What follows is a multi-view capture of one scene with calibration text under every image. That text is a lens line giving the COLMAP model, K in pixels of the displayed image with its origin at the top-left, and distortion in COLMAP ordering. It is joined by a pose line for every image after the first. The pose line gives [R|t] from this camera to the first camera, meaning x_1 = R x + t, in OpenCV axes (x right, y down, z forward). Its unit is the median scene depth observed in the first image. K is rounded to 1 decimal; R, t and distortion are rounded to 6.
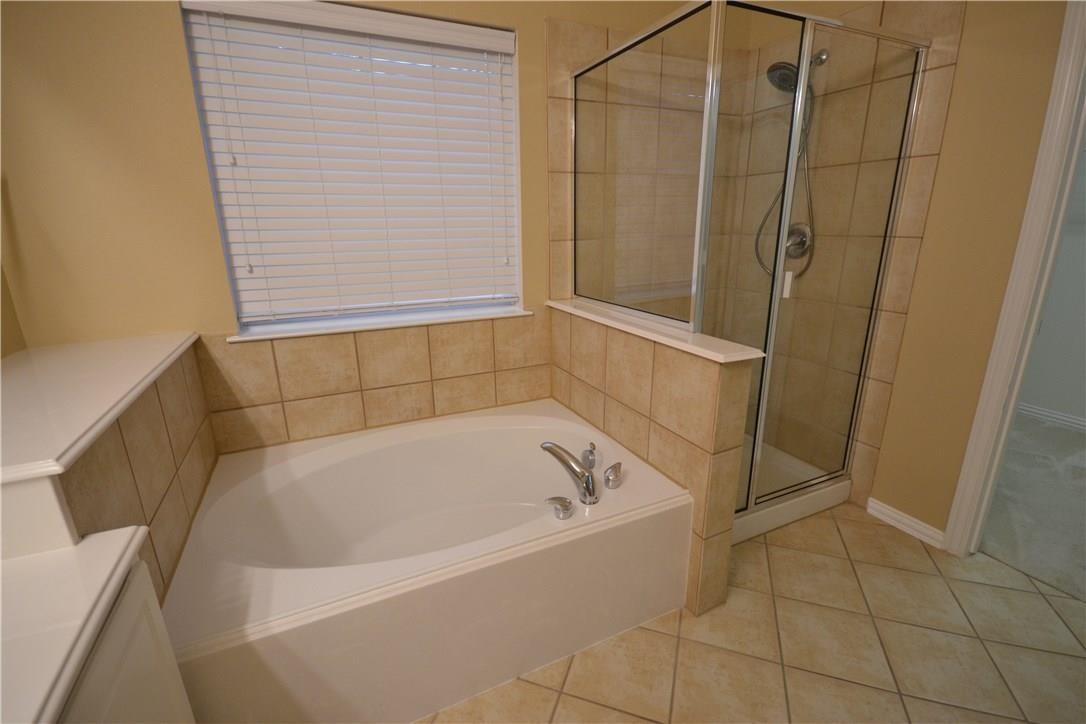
lens RADIAL K [[484.4, 0, 543.0], [0, 484.4, 362.0], [0, 0, 1]] dist [-0.001685, -0.000929]
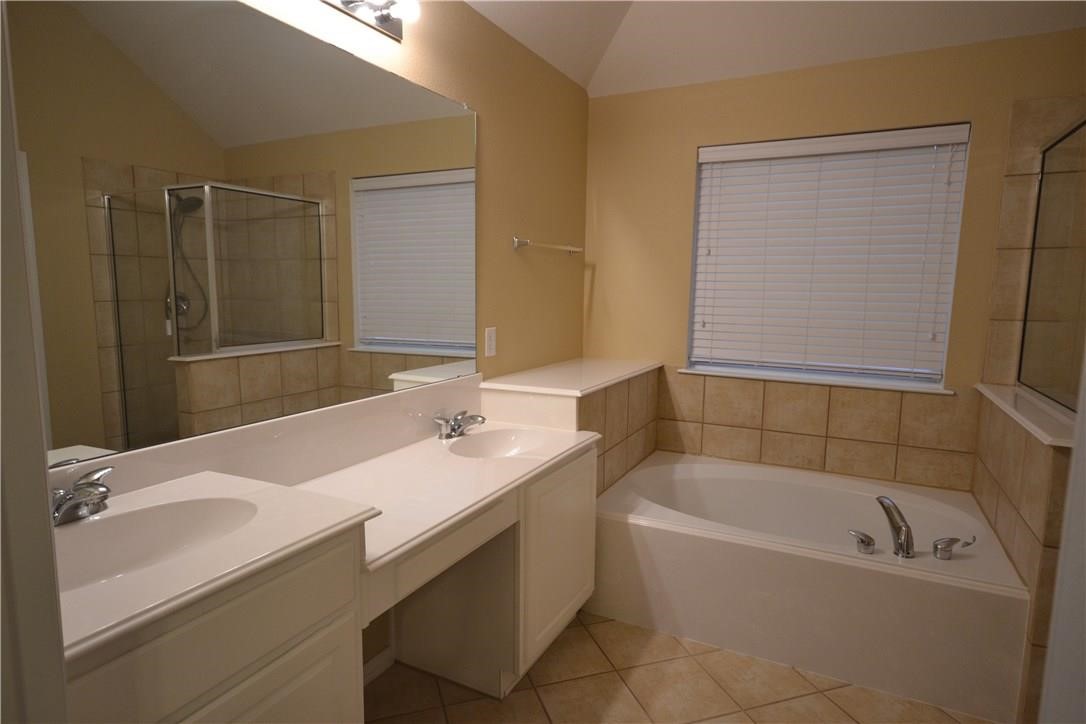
lens RADIAL K [[611.0, 0, 543.0], [0, 611.0, 362.0], [0, 0, 1]] dist [0.035281, -0.000311]
pose [[0.615207, 0.119357, -0.779278, 0.494026], [-0.240304, 0.969824, -0.041168, 0.096246], [0.750849, 0.212590, 0.625325, -0.428993]]
